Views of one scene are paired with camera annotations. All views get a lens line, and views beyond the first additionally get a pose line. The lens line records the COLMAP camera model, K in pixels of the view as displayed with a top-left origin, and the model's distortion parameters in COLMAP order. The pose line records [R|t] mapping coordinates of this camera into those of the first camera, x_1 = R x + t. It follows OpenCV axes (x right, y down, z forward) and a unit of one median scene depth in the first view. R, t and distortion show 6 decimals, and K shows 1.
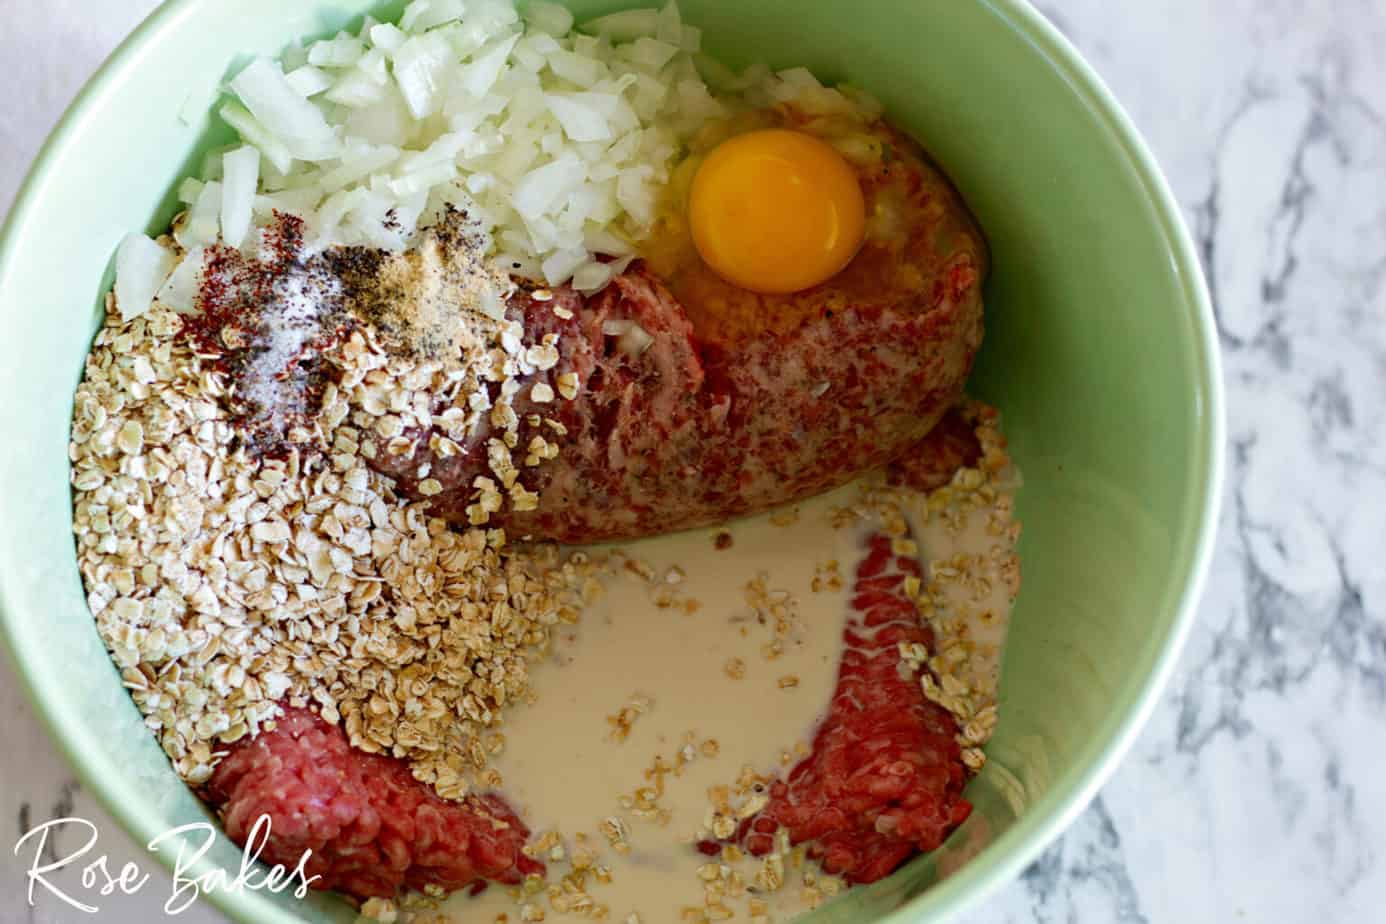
lens RADIAL K [[3666.7, 0, 693.0], [0, 3666.7, 462.0], [0, 0, 1]] dist [-0.122162, 0.158395]
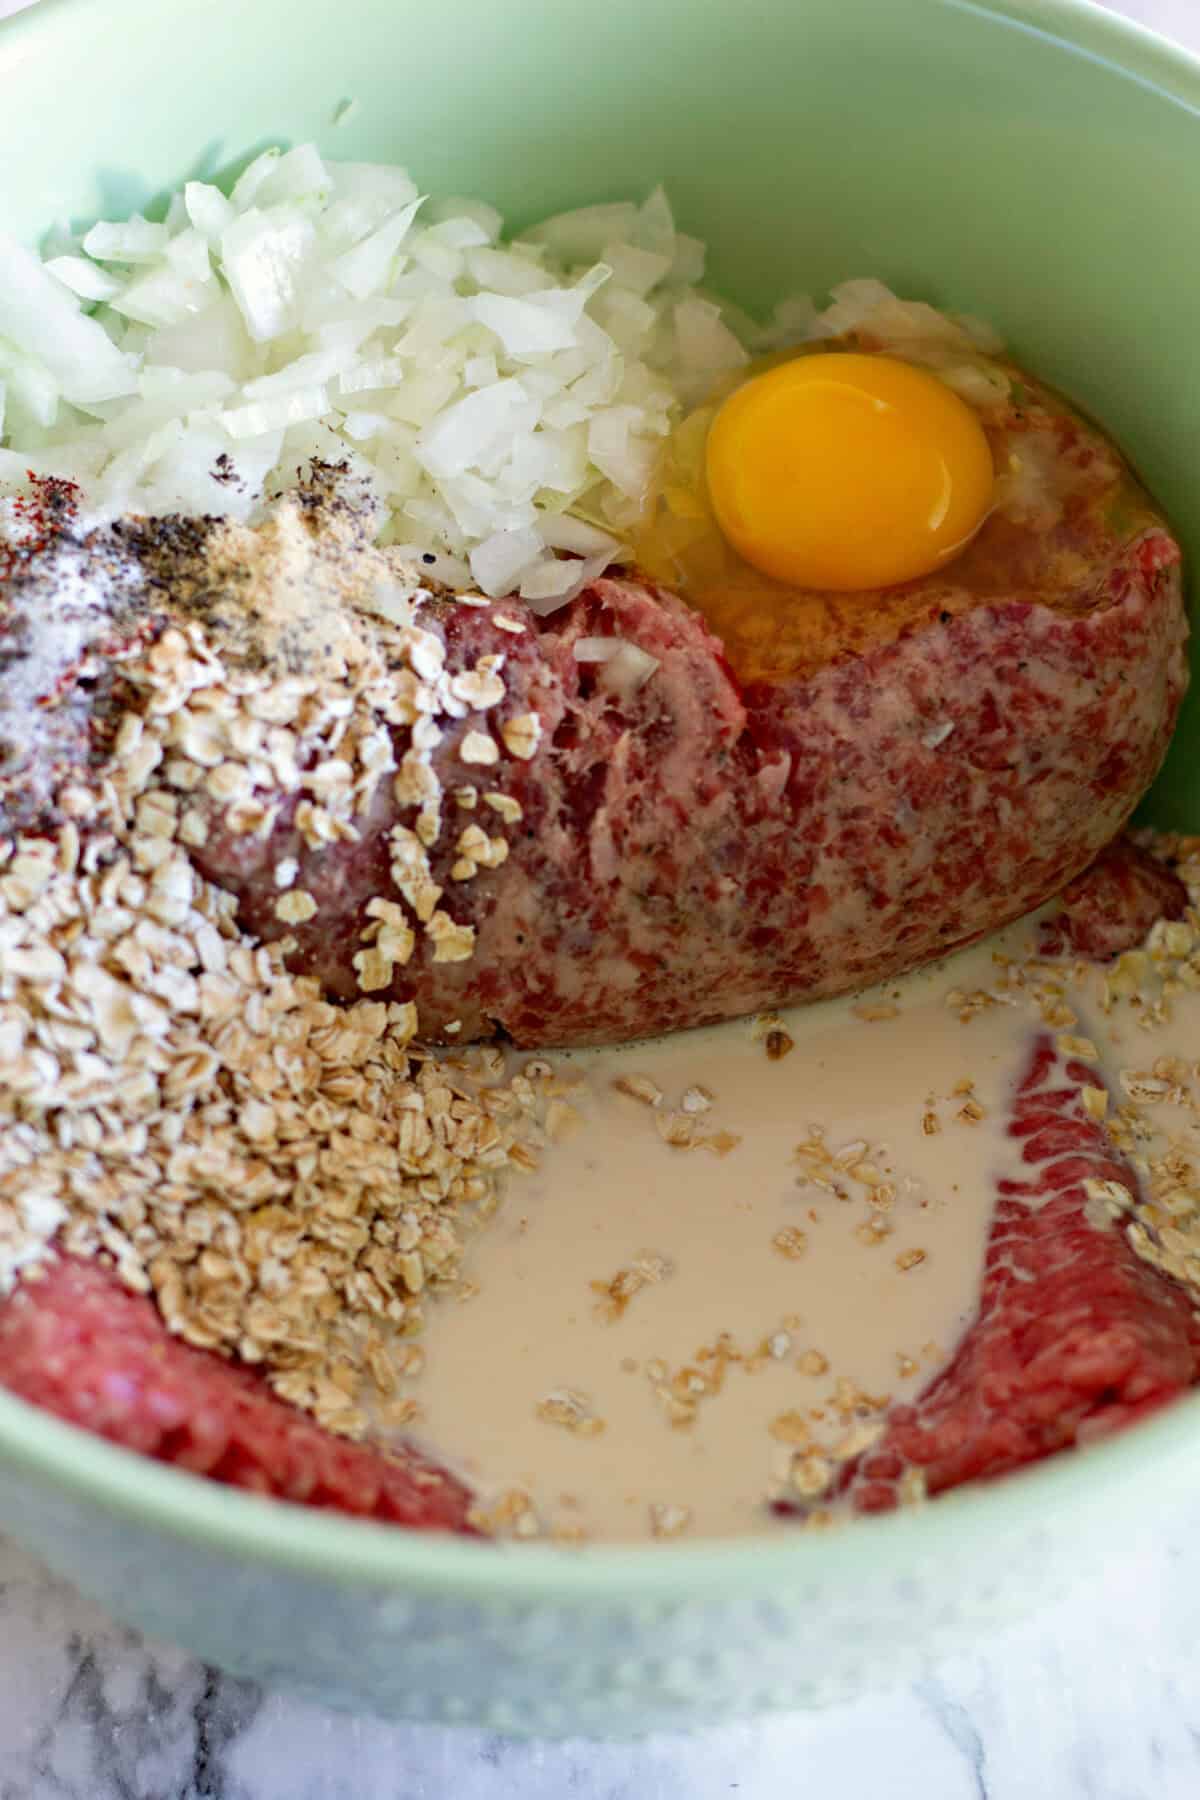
lens RADIAL K [[4761.9, 0, 600.0], [0, 4761.9, 900.0], [0, 0, 1]] dist [-0.122162, 0.158395]
pose [[0.998741, -0.027480, 0.041969, -0.054583], [0.037534, 0.964408, -0.261743, 0.209347], [-0.033282, 0.262988, 0.964225, 0.252113]]
